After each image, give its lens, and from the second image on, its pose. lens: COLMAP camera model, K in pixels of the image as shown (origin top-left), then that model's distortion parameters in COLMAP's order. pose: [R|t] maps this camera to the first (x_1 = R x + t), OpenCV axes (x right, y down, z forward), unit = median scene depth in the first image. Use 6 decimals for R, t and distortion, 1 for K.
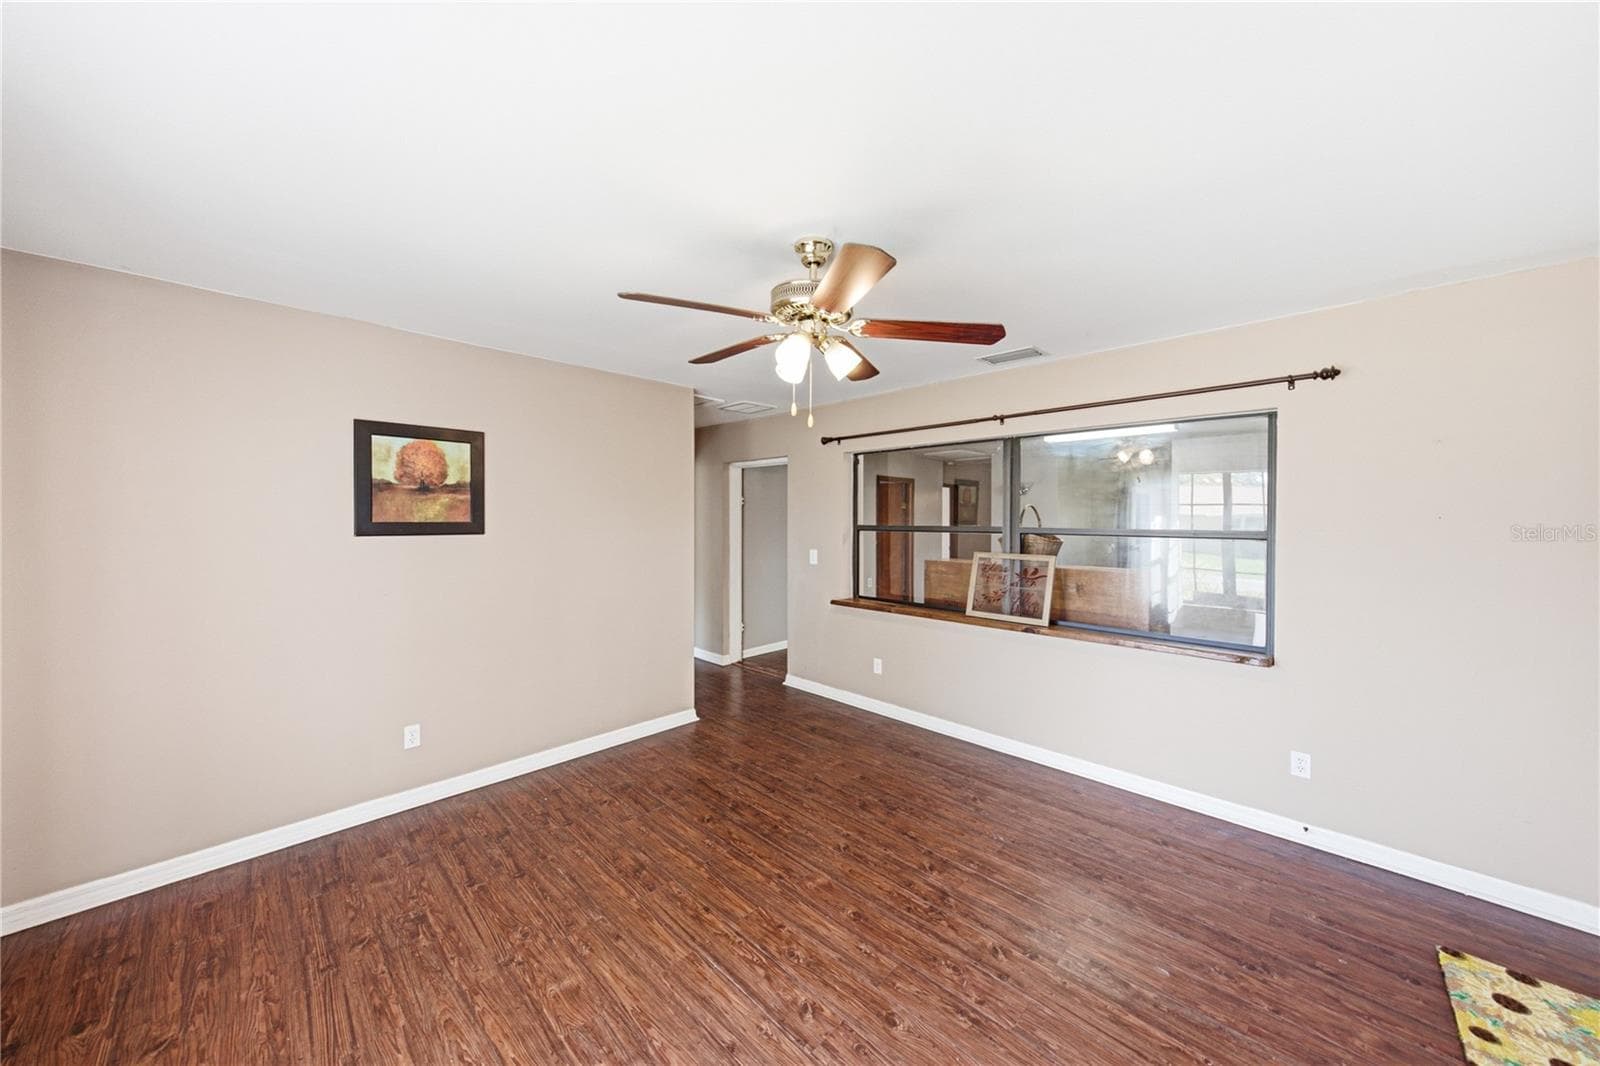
lens RADIAL K [[553.5, 0, 800.0], [0, 553.5, 533.0], [0, 0, 1]] dist [0.008798, 0.000119]
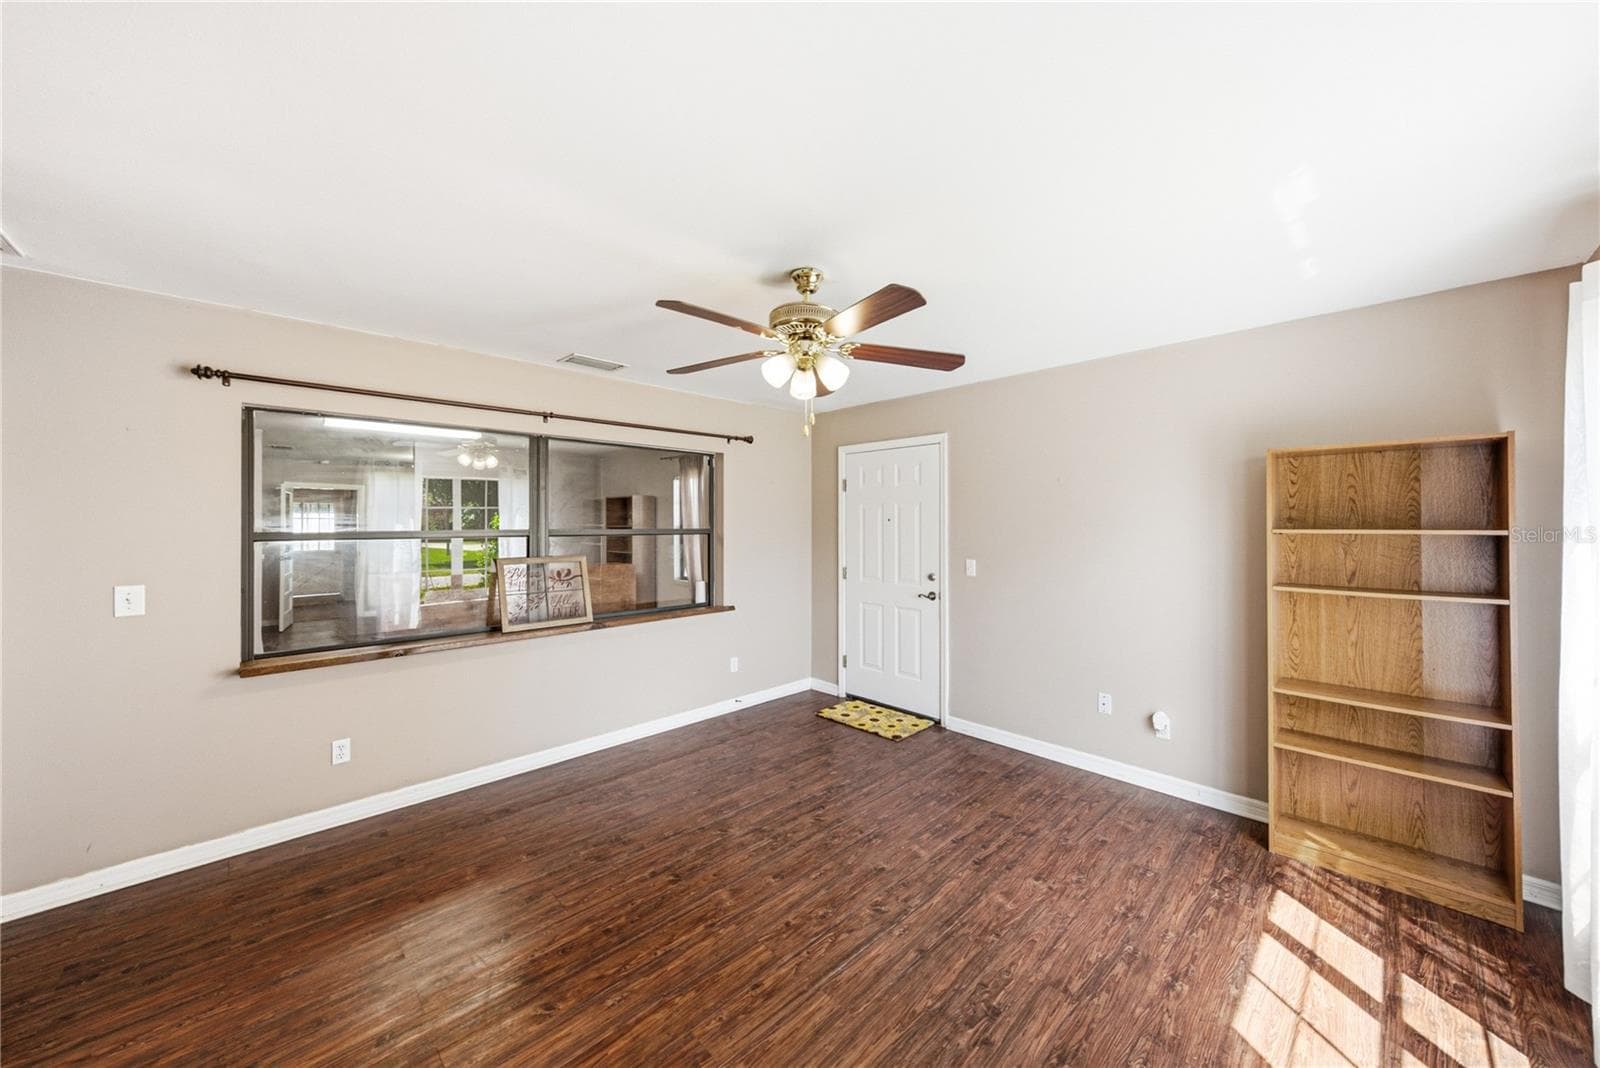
lens RADIAL K [[573.8, 0, 800.0], [0, 573.8, 534.0], [0, 0, 1]] dist [0.008873, 0.000007]
pose [[0.031459, -0.022037, 0.999262, -0.972885], [0.029874, 0.999331, 0.021098, -0.017516], [-0.999058, 0.029189, 0.032096, 0.847664]]
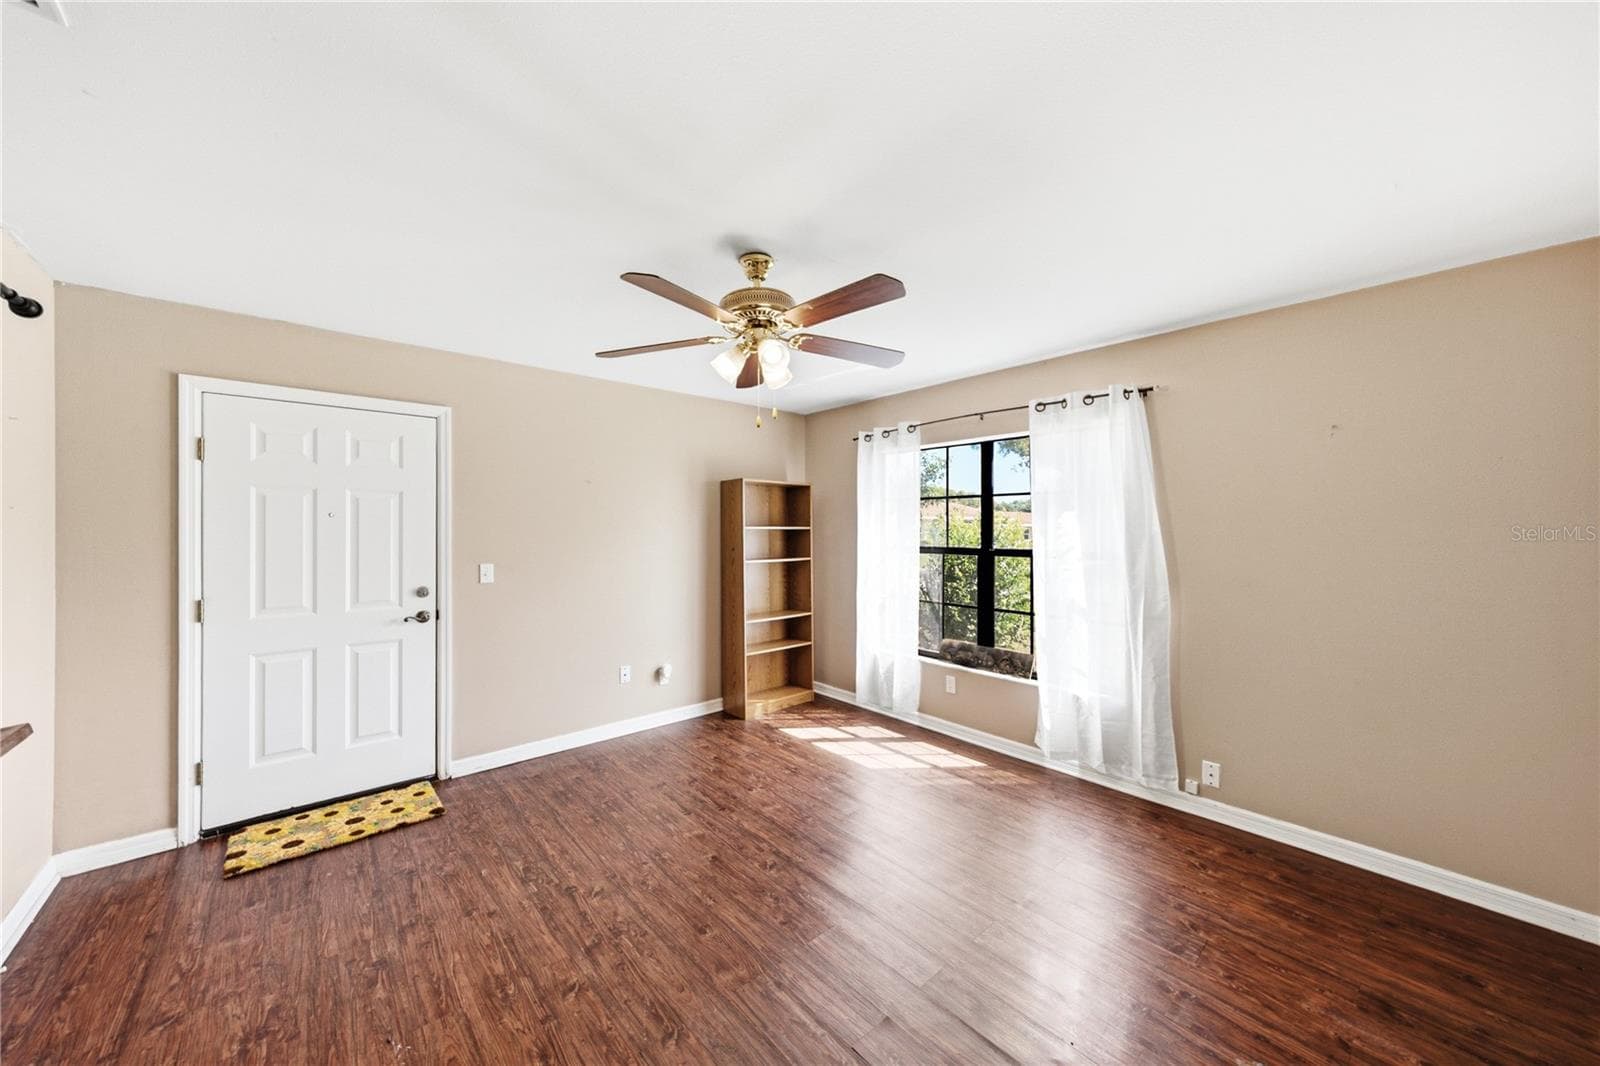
lens RADIAL K [[573.8, 0, 800.0], [0, 573.8, 533.0], [0, 0, 1]] dist [0.008873, 0.000007]
pose [[-0.997527, -0.006081, 0.070024, -0.120772], [-0.003502, 0.999313, 0.036897, -0.025768], [-0.070201, 0.036560, -0.996863, 1.836973]]
